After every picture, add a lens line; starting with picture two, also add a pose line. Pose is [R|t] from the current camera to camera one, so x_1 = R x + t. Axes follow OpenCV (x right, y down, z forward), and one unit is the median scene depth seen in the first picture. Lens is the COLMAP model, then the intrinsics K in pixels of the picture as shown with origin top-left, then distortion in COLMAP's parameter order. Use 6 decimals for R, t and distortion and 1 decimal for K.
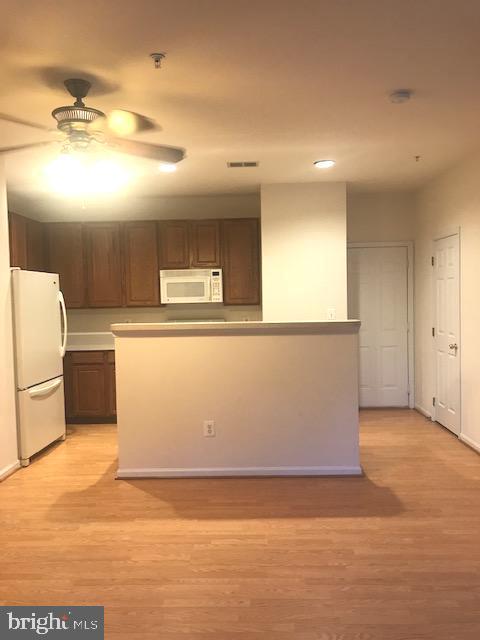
lens RADIAL K [[519.5, 0, 241.8], [0, 519.5, 318.4], [0, 0, 1]] dist [0.028844, -0.020334]
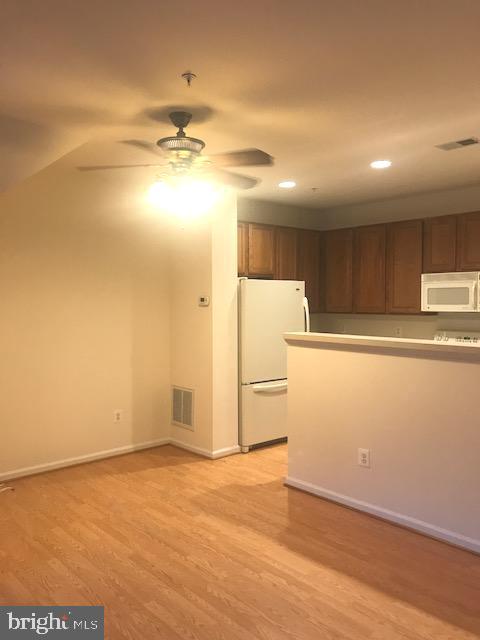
lens RADIAL K [[519.5, 0, 241.0], [0, 519.5, 323.1], [0, 0, 1]] dist [0.028844, -0.020334]
pose [[0.694556, 0.050116, -0.717691, 0.431697], [-0.040792, 0.998709, 0.030263, -0.035890], [0.718281, 0.008256, 0.695704, 0.240130]]
